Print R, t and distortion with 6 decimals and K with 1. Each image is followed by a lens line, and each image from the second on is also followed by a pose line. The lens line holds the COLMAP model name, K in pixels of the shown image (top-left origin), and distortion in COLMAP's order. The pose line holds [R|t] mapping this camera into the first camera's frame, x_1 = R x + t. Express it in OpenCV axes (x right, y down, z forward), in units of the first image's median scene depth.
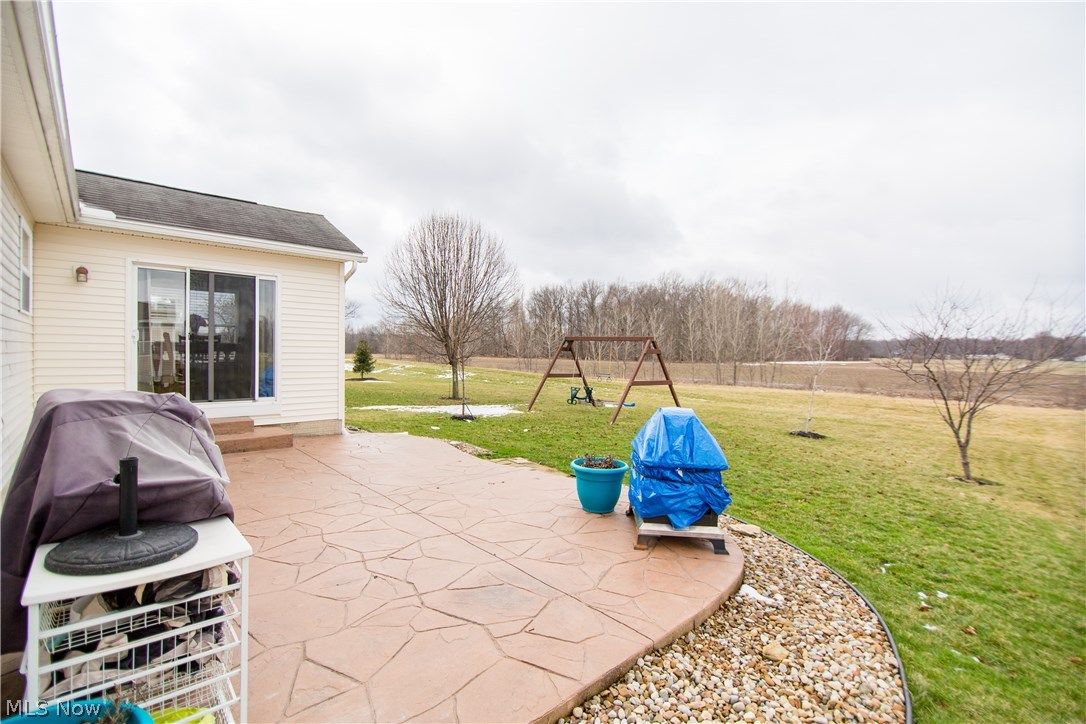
lens RADIAL K [[487.6, 0, 537.3], [0, 487.6, 355.0], [0, 0, 1]] dist [-0.010410, 0.001109]
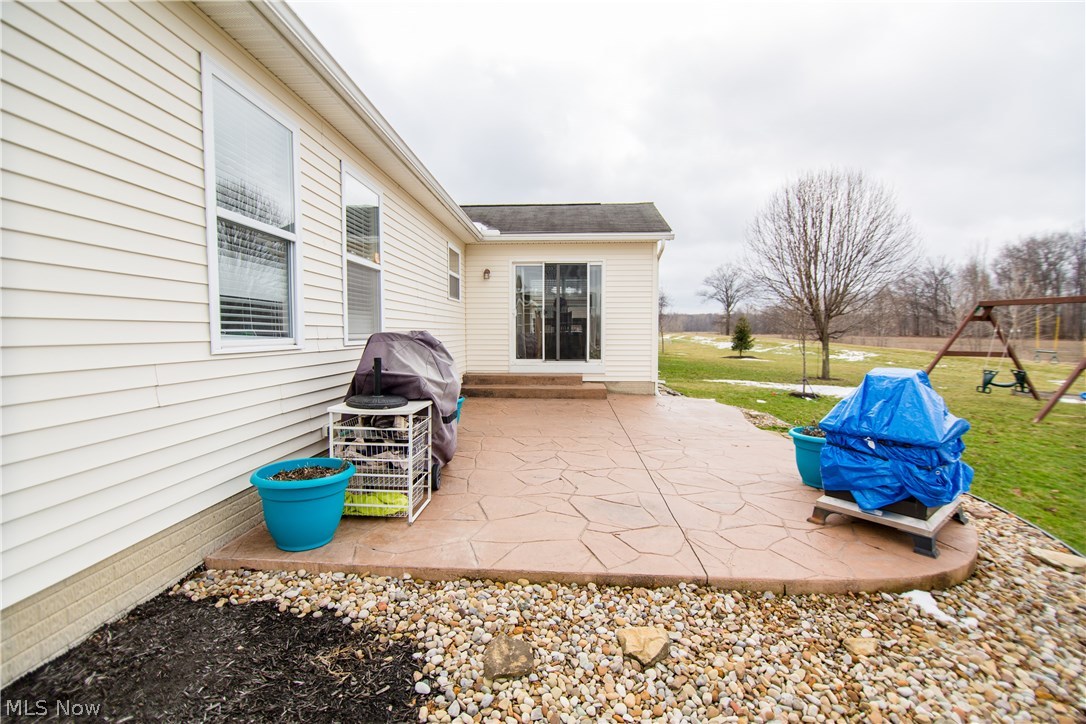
lens RADIAL K [[487.6, 0, 537.3], [0, 487.6, 355.0], [0, 0, 1]] dist [-0.010410, 0.001109]
pose [[0.697947, 0.022494, -0.715796, 0.411990], [0.003934, 0.999371, 0.035241, 0.053282], [0.716139, -0.027413, 0.697419, 0.030287]]
